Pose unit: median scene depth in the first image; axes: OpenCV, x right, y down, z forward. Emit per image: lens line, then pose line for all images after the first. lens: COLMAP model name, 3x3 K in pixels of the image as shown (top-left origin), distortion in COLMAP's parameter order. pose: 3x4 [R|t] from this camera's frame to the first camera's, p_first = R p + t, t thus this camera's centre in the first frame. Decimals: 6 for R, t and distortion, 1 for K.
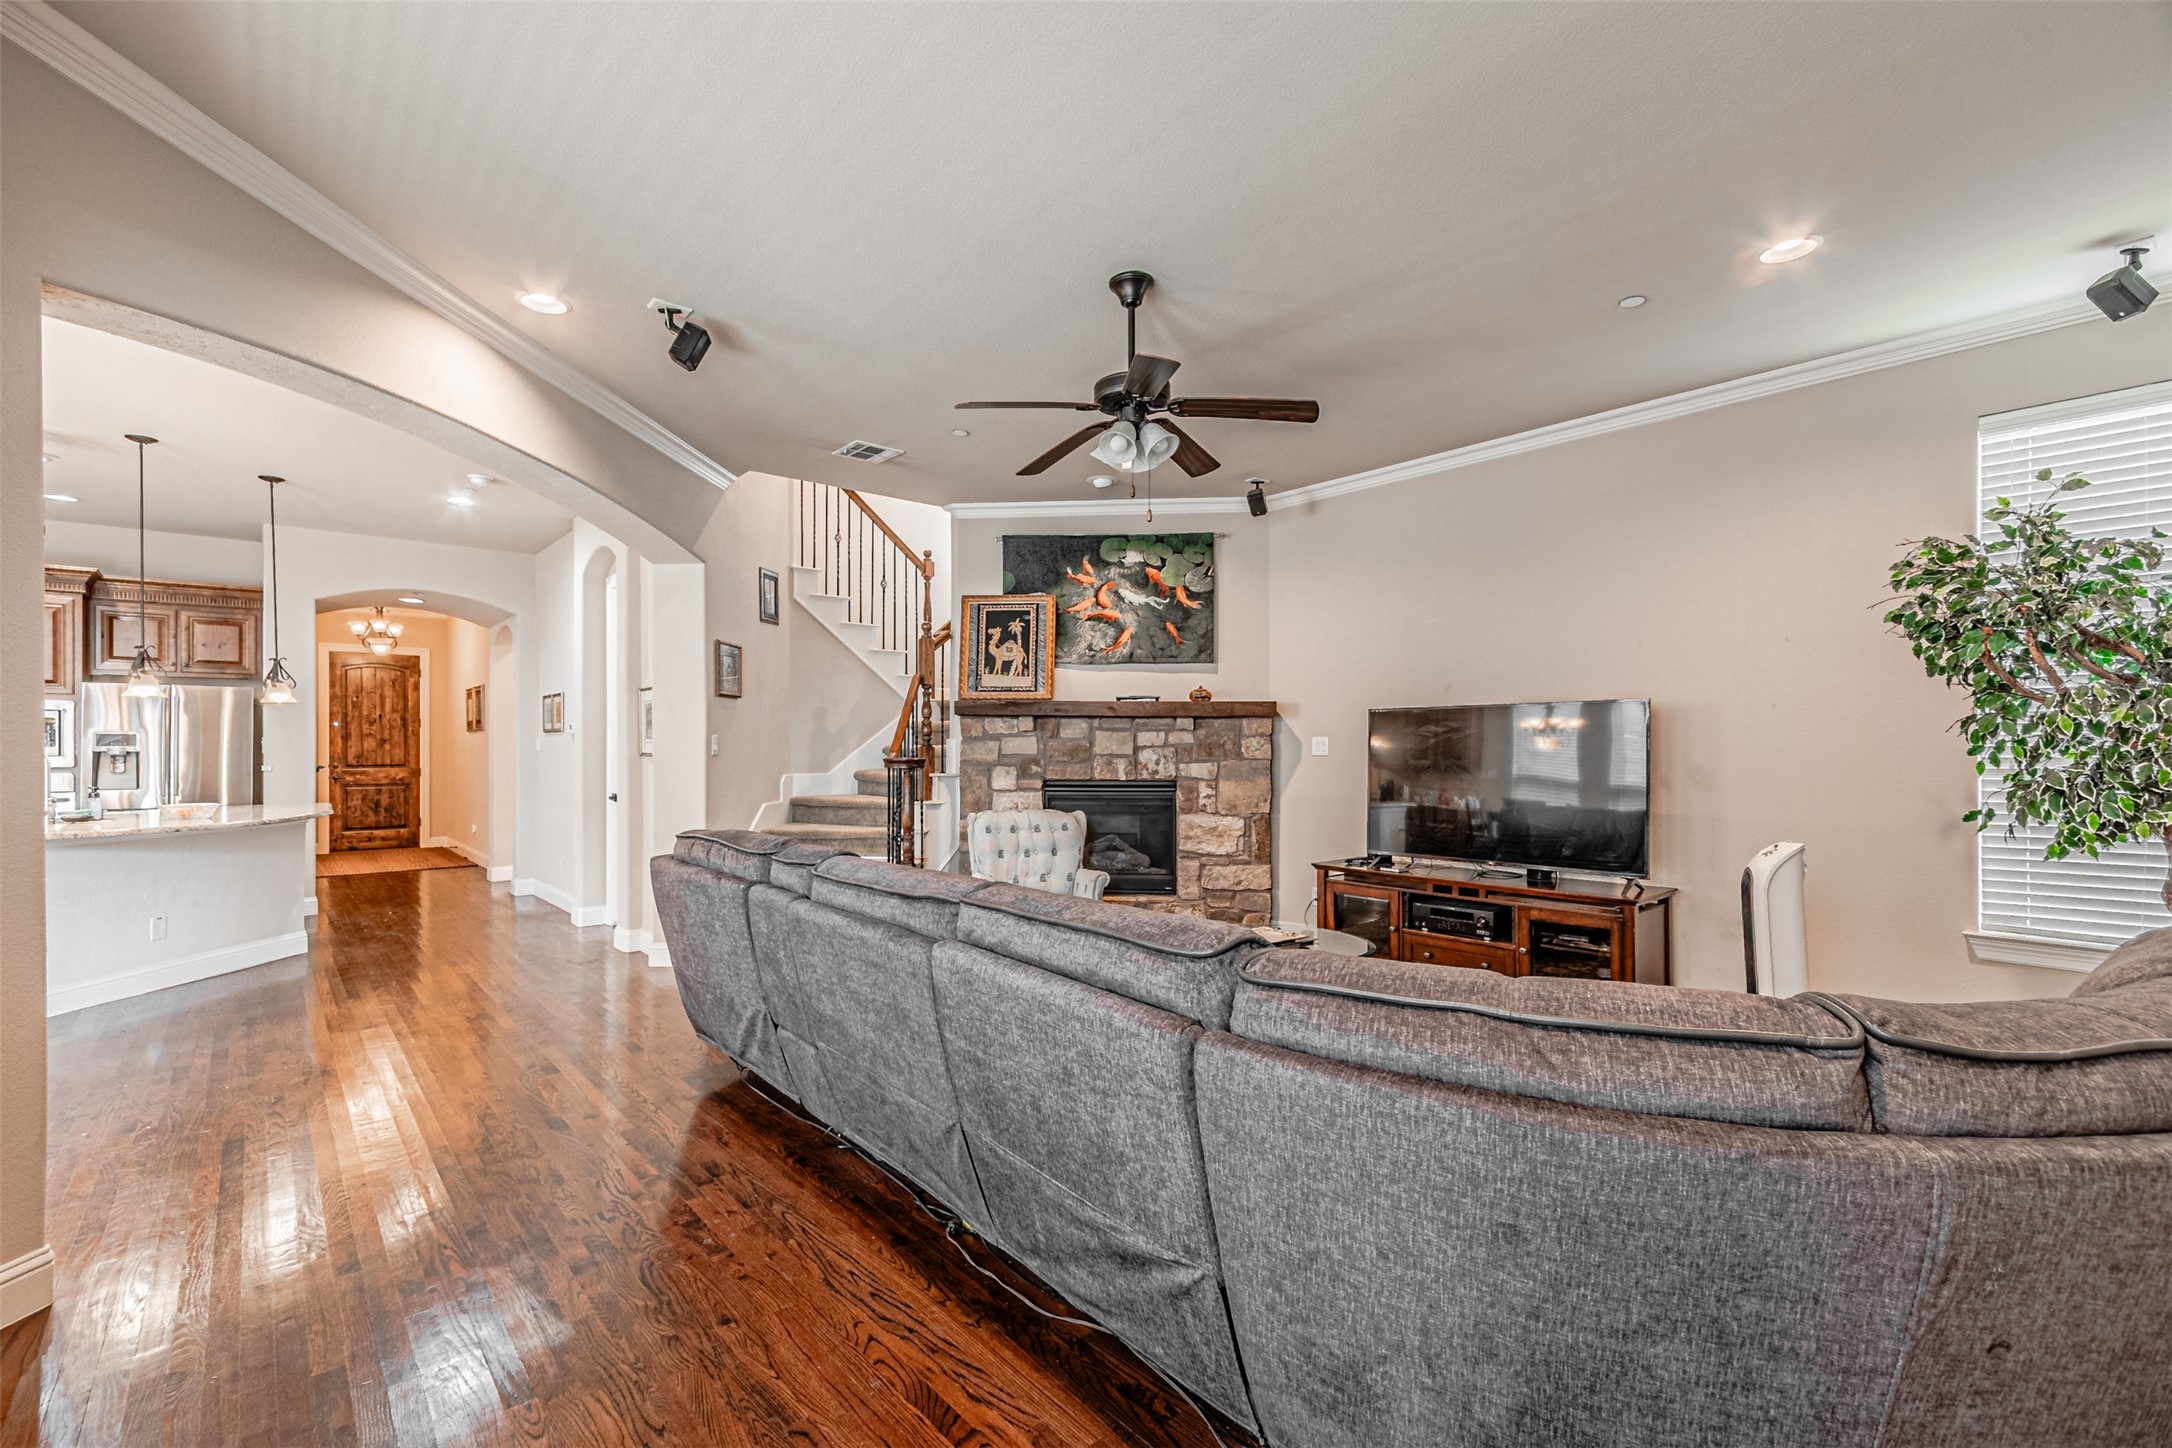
lens RADIAL K [[961.9, 0, 1106.8], [0, 961.9, 737.8], [0, 0, 1]] dist [0.003252, -0.001709]
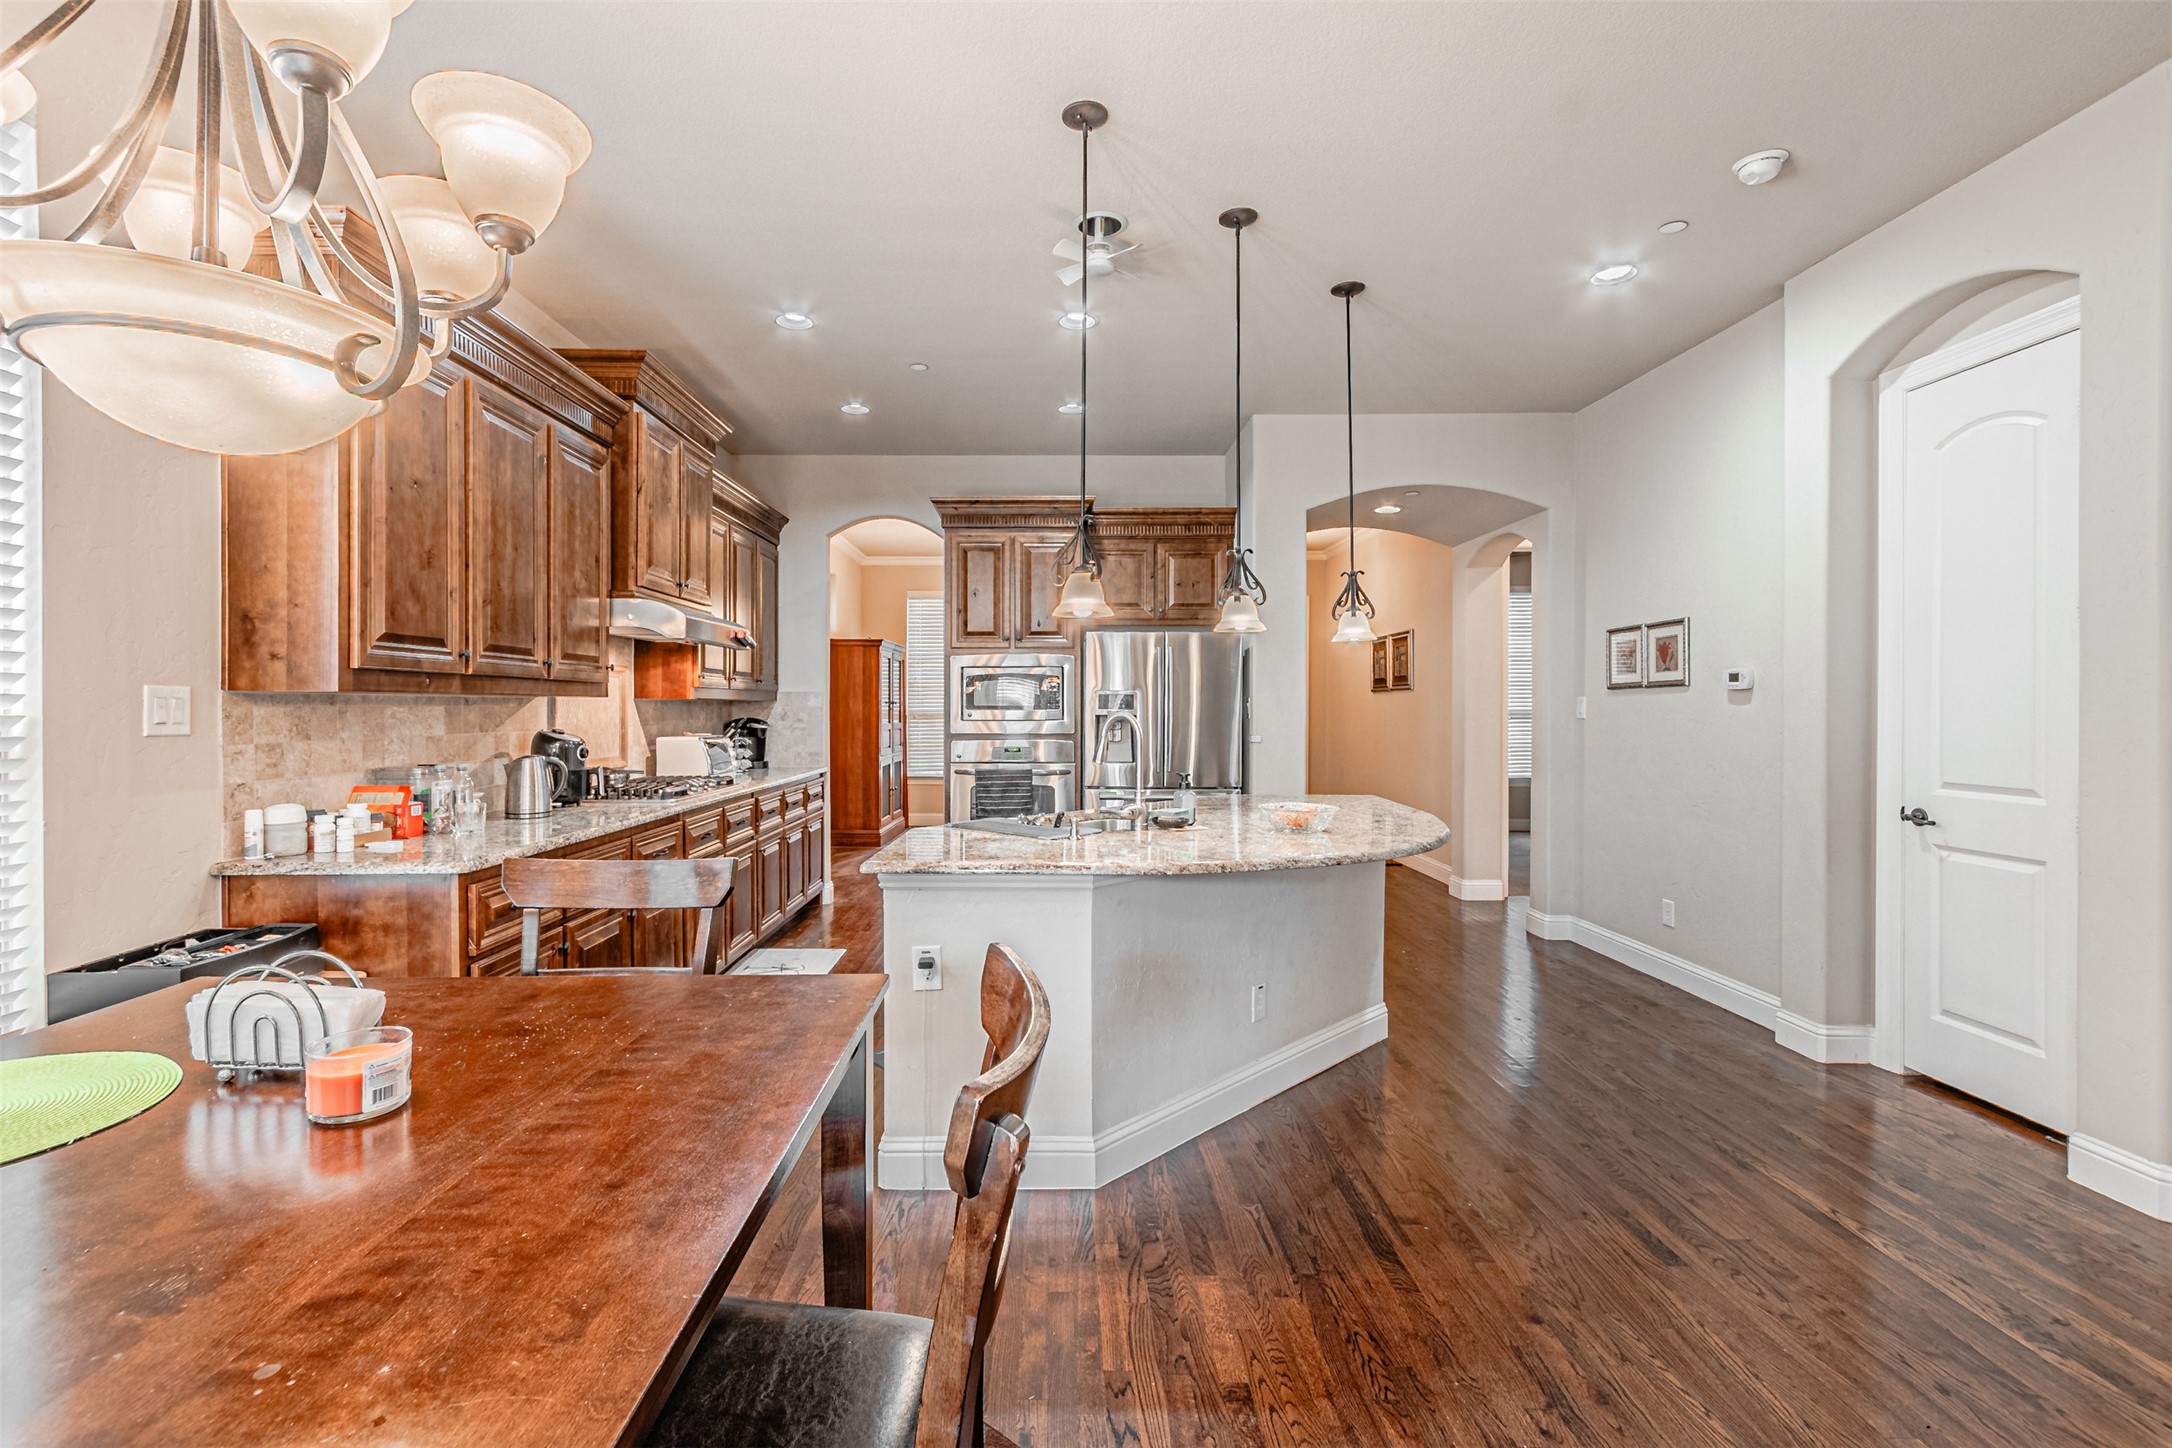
lens RADIAL K [[961.9, 0, 1064.7], [0, 961.9, 713.1], [0, 0, 1]] dist [0.003252, -0.001709]
pose [[0.759456, 0.006536, -0.650525, -0.478385], [0.003559, 0.999893, 0.014201, 0.000641], [0.650549, -0.013100, 0.759352, 0.317460]]
